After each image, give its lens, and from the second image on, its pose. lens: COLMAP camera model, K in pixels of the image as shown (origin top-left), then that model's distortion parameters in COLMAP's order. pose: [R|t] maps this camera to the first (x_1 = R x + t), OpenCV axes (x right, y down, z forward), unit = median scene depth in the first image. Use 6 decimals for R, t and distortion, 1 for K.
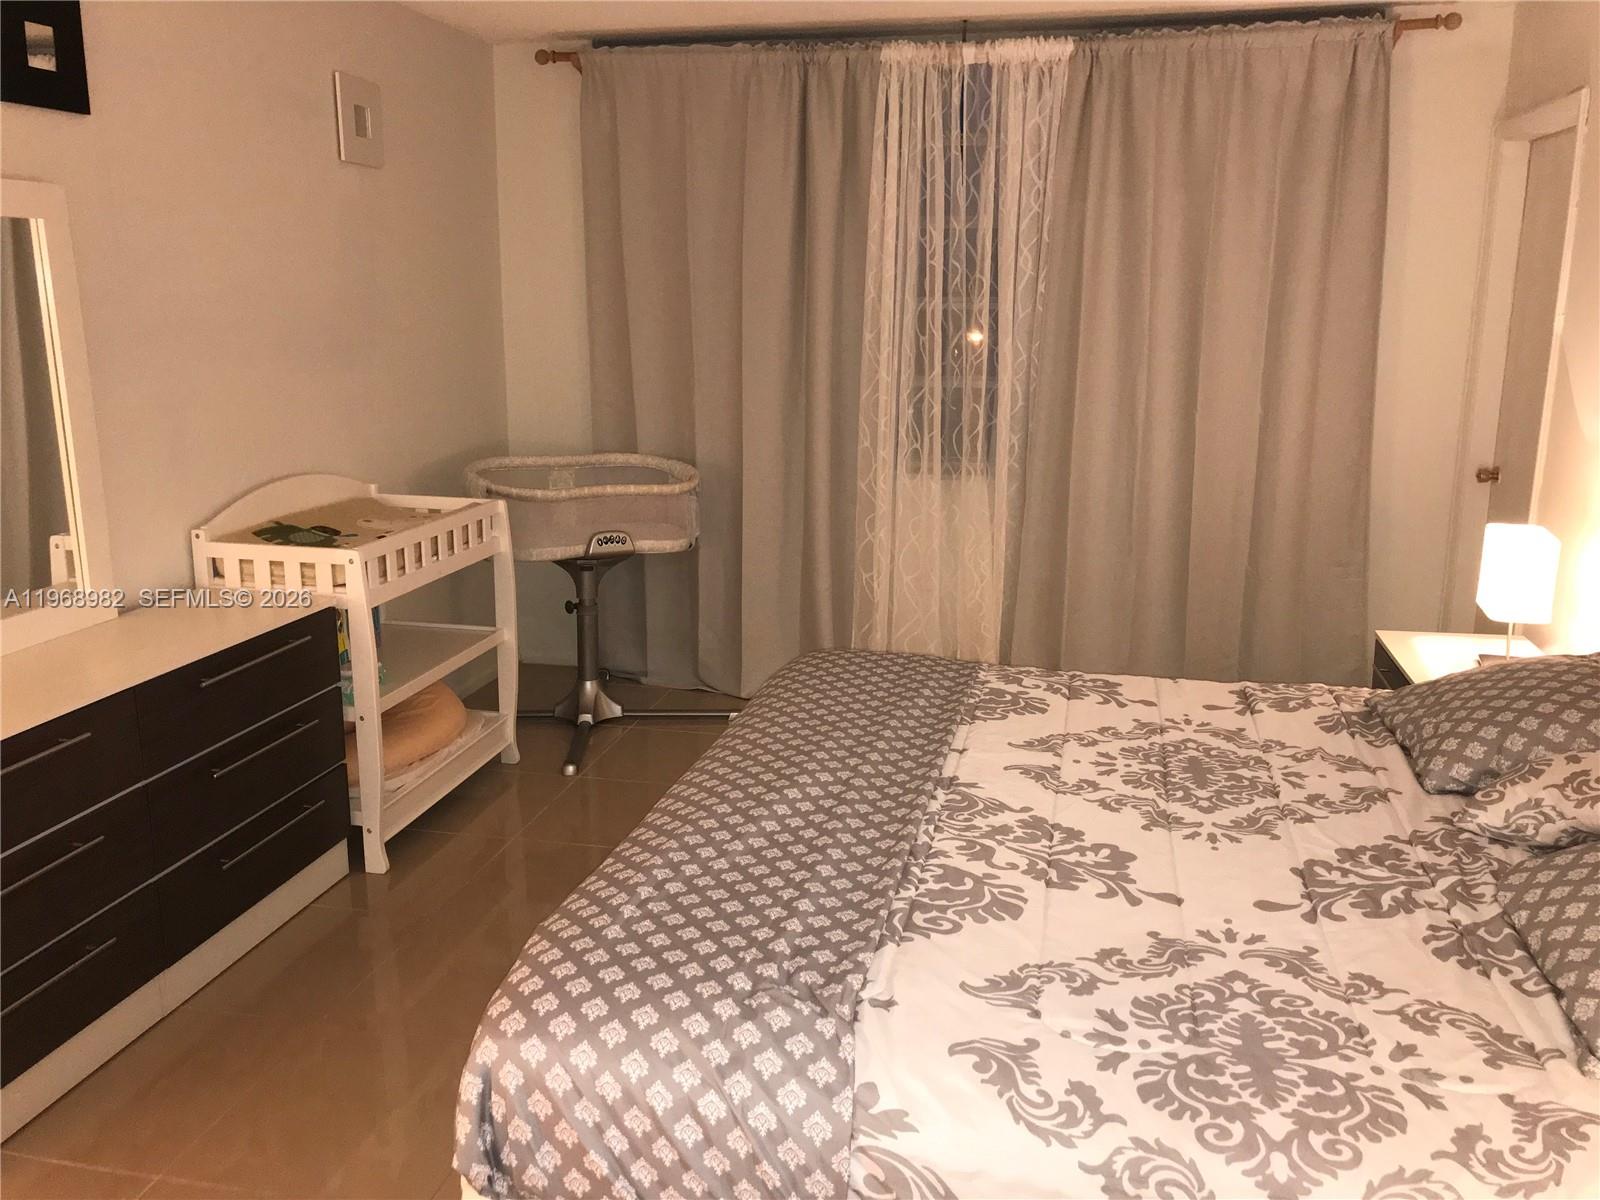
lens RADIAL K [[1326.1, 0, 803.7], [0, 1326.1, 593.8], [0, 0, 1]] dist [0.035867, -0.048409]
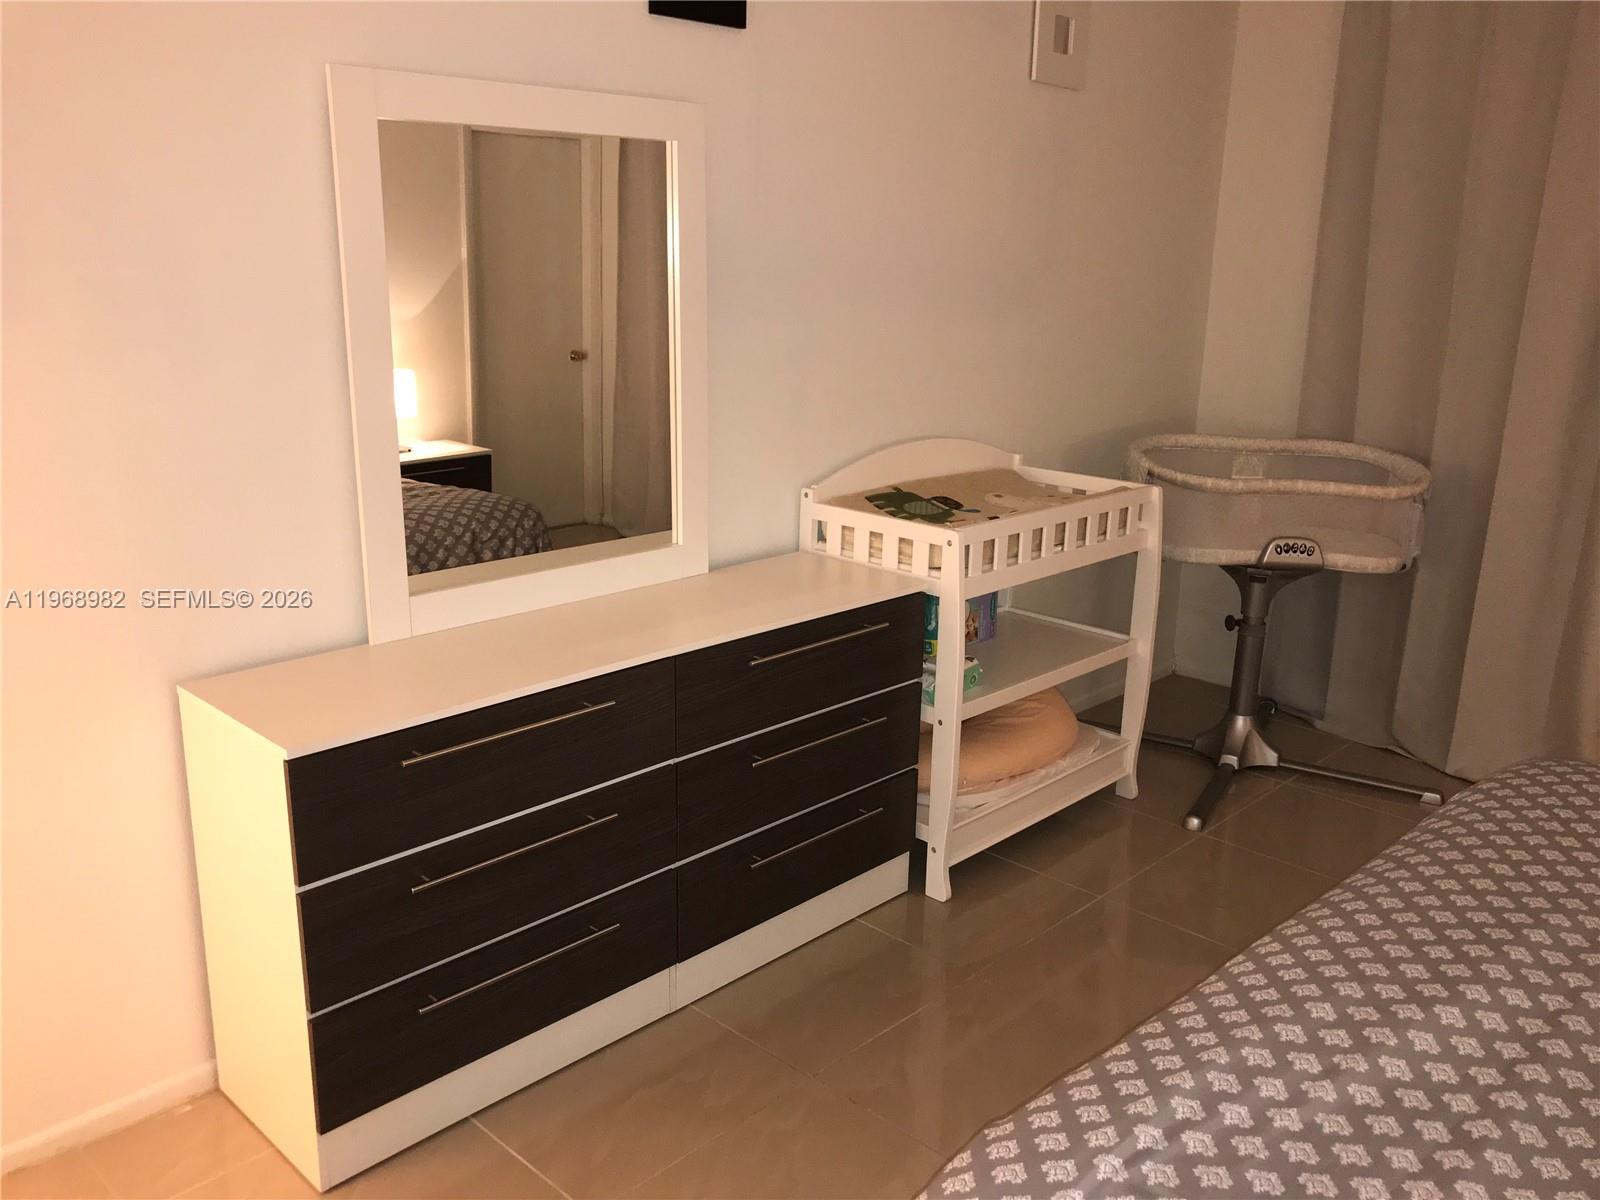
lens RADIAL K [[1326.1, 0, 771.0], [0, 1326.1, 582.4], [0, 0, 1]] dist [0.035867, -0.048409]
pose [[0.841870, 0.138107, -0.521711, 0.014788], [-0.130154, 0.990125, 0.052079, -0.027561], [0.523751, 0.024059, 0.851531, 0.197402]]
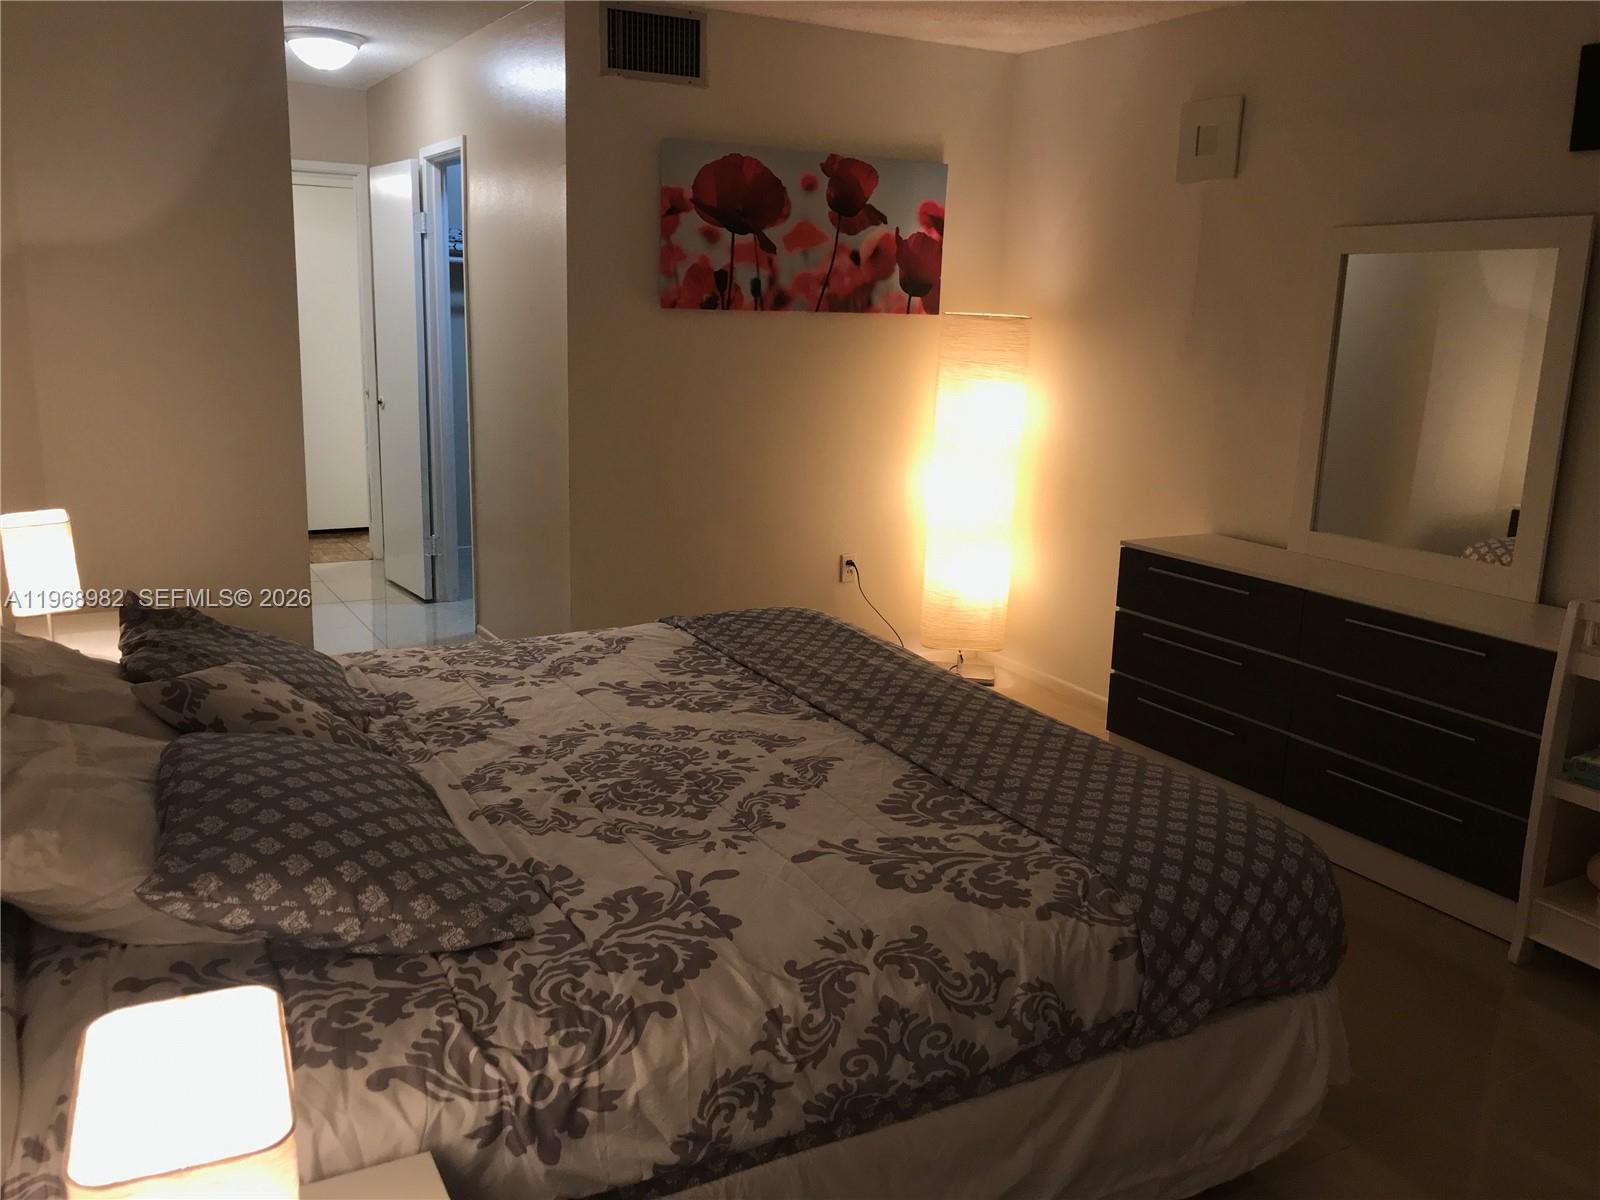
lens RADIAL K [[1326.1, 0, 798.1], [0, 1326.1, 607.5], [0, 0, 1]] dist [0.035867, -0.048409]
pose [[-0.750701, 0.108997, -0.651588, 0.419366], [-0.192338, 0.907511, 0.373403, -0.177232], [0.632023, 0.405639, -0.660306, 0.839732]]
